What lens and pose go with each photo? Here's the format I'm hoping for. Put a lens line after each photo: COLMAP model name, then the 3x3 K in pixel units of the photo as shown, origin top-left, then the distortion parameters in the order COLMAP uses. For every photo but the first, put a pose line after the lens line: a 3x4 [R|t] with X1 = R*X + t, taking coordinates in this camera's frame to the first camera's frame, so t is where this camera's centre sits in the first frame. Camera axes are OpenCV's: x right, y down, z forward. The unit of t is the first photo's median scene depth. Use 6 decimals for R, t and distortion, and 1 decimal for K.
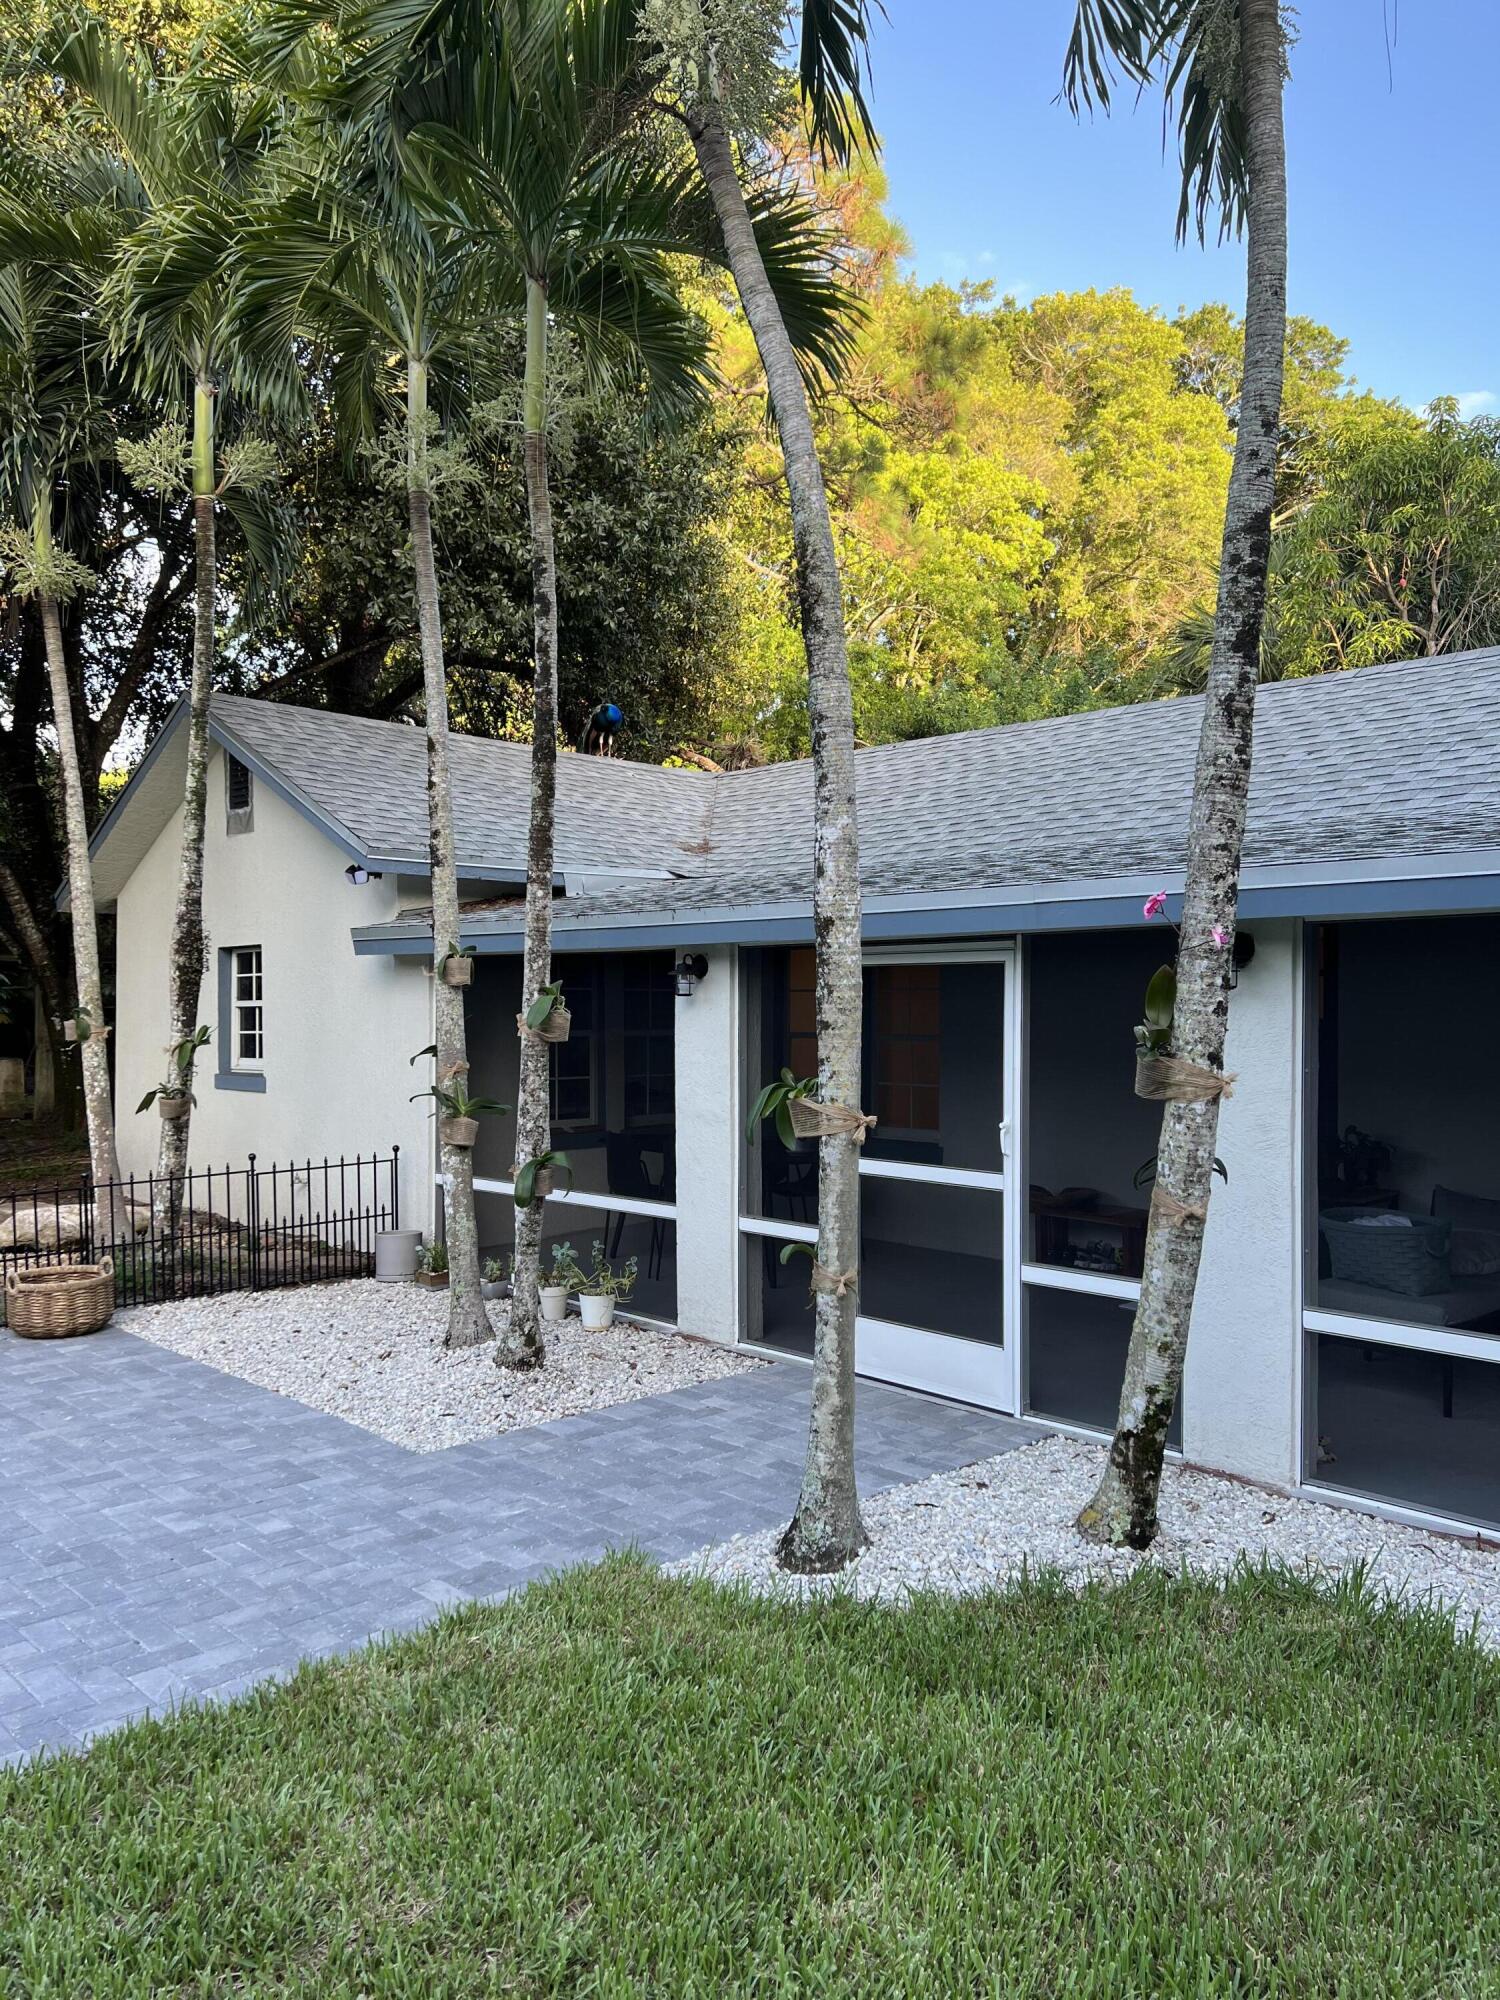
lens RADIAL K [[1489.1, 0, 750.0], [0, 1489.1, 1000.0], [0, 0, 1]] dist [0.066418, -0.080523]
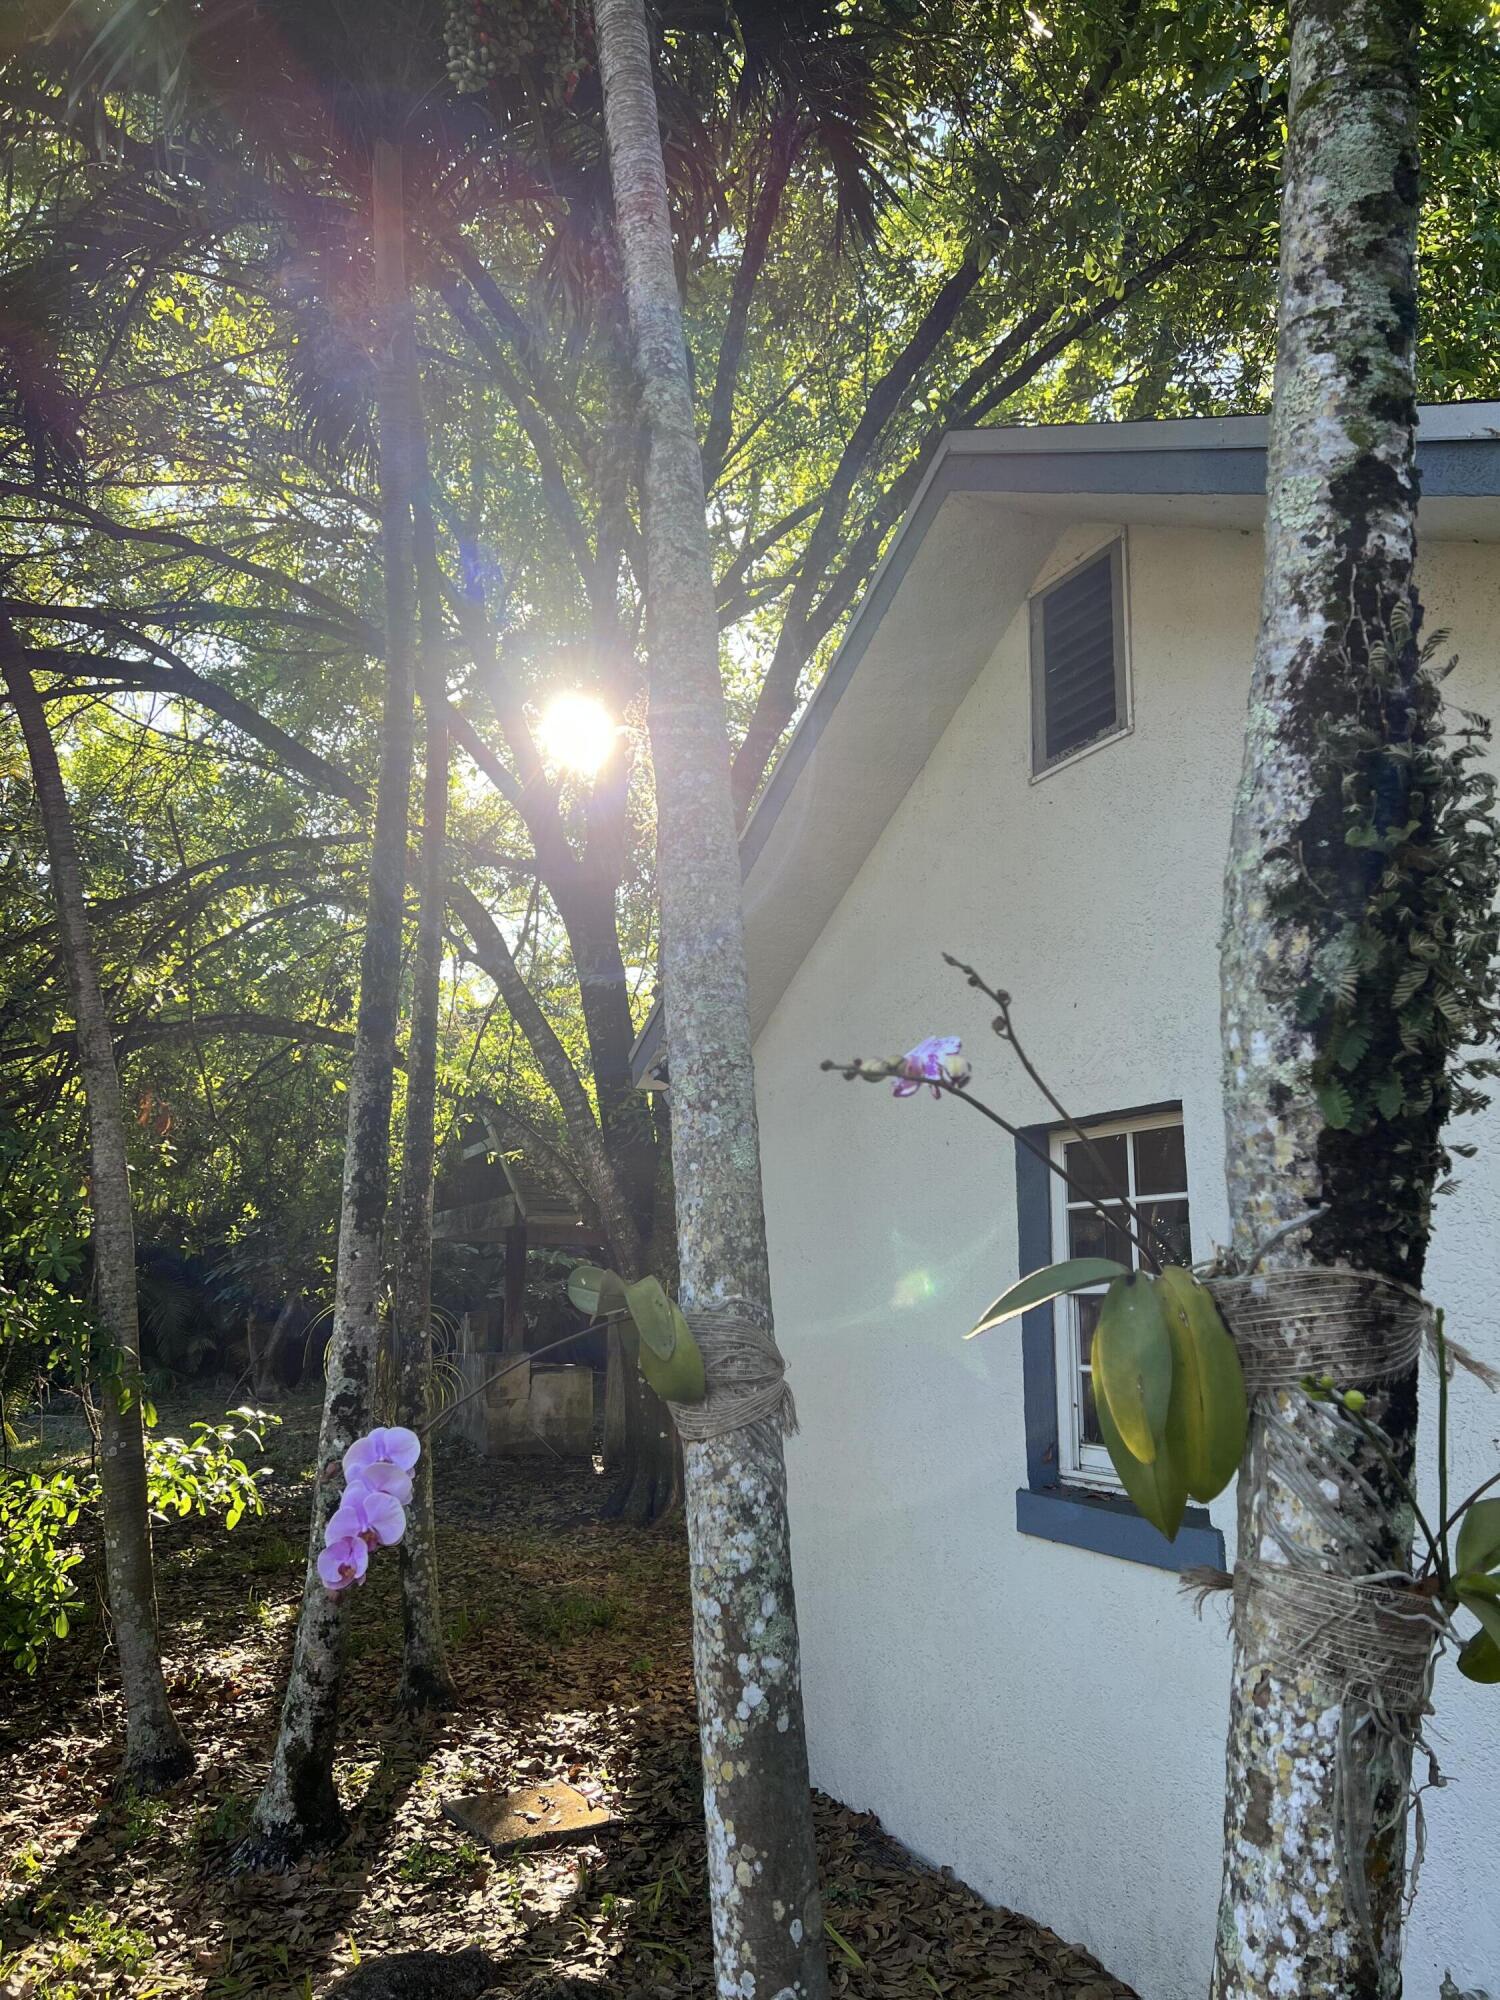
lens RADIAL K [[1489.1, 0, 750.0], [0, 1489.1, 1000.0], [0, 0, 1]] dist [0.066418, -0.080523]
pose [[0.933121, -0.055736, -0.355216, -0.325830], [-0.012135, 0.982468, -0.186036, 0.003957], [0.359357, 0.177905, 0.916085, 0.727545]]
